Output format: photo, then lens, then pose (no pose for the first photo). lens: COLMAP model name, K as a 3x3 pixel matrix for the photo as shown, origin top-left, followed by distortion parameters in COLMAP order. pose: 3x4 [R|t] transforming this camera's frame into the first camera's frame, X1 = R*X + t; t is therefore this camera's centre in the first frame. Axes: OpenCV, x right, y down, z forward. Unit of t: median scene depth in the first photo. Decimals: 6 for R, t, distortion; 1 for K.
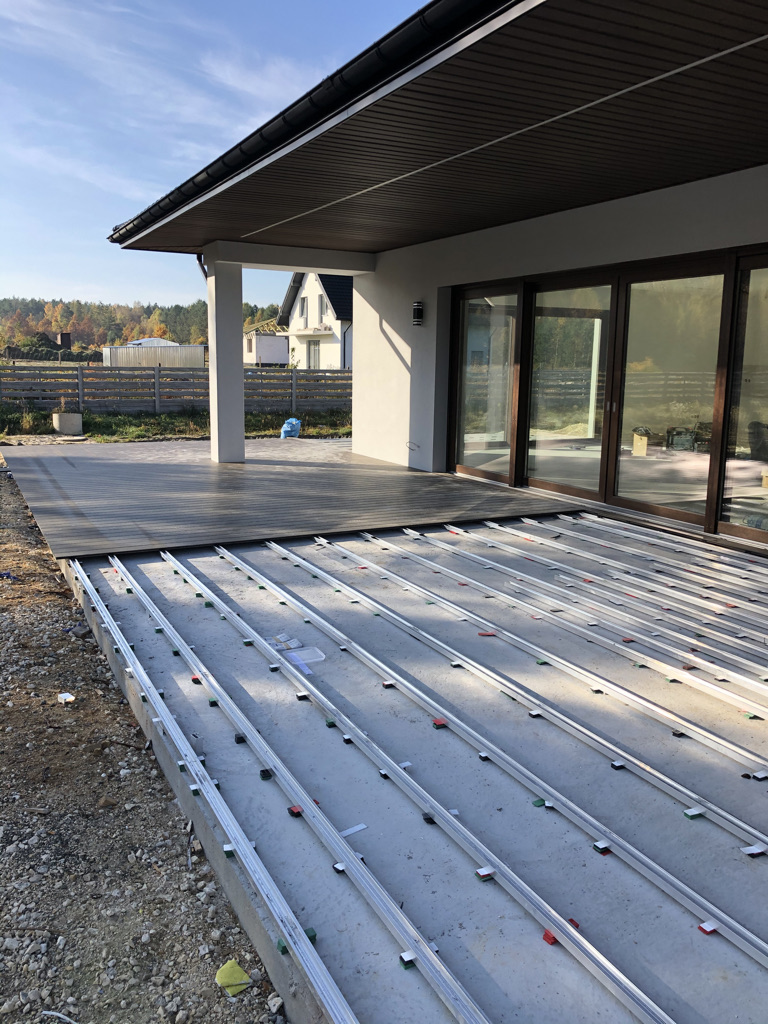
lens RADIAL K [[839.4, 0, 366.8], [0, 839.4, 507.4], [0, 0, 1]] dist [0.006178, -0.026397]
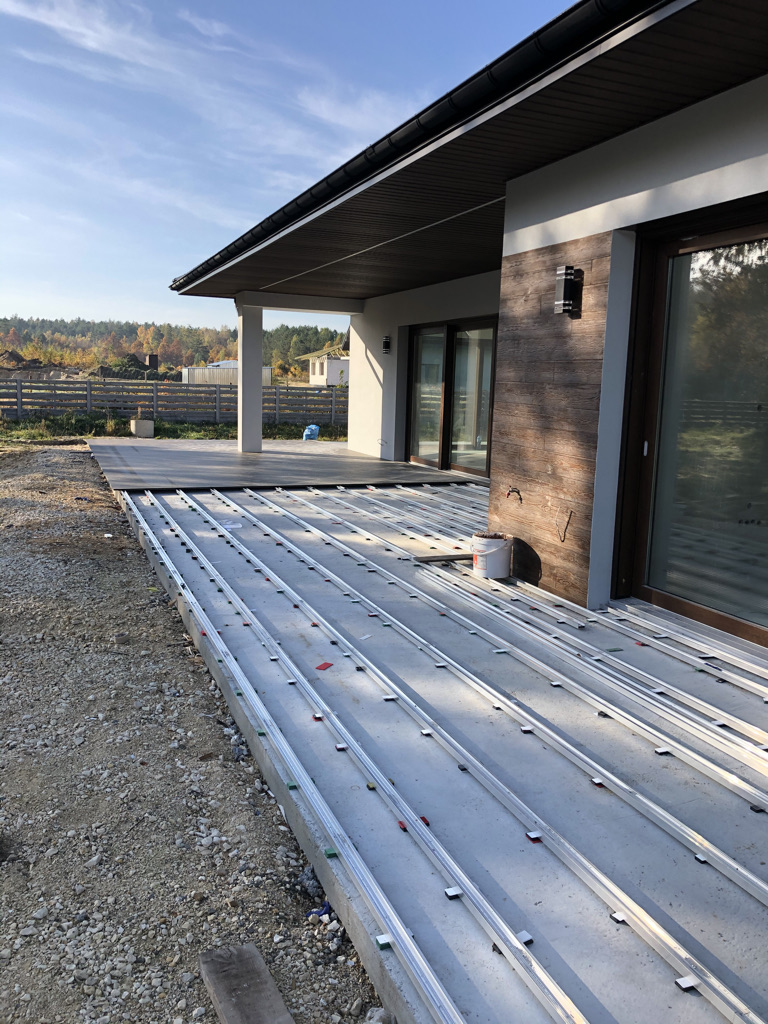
lens RADIAL K [[841.2, 0, 384.0], [0, 841.2, 512.0], [0, 0, 1]] dist [-0.041948, -0.006915]
pose [[0.996861, 0.030188, -0.073197, 0.147663], [-0.031931, 0.999231, -0.022757, 0.064213], [0.072454, 0.025023, 0.997058, -0.317031]]
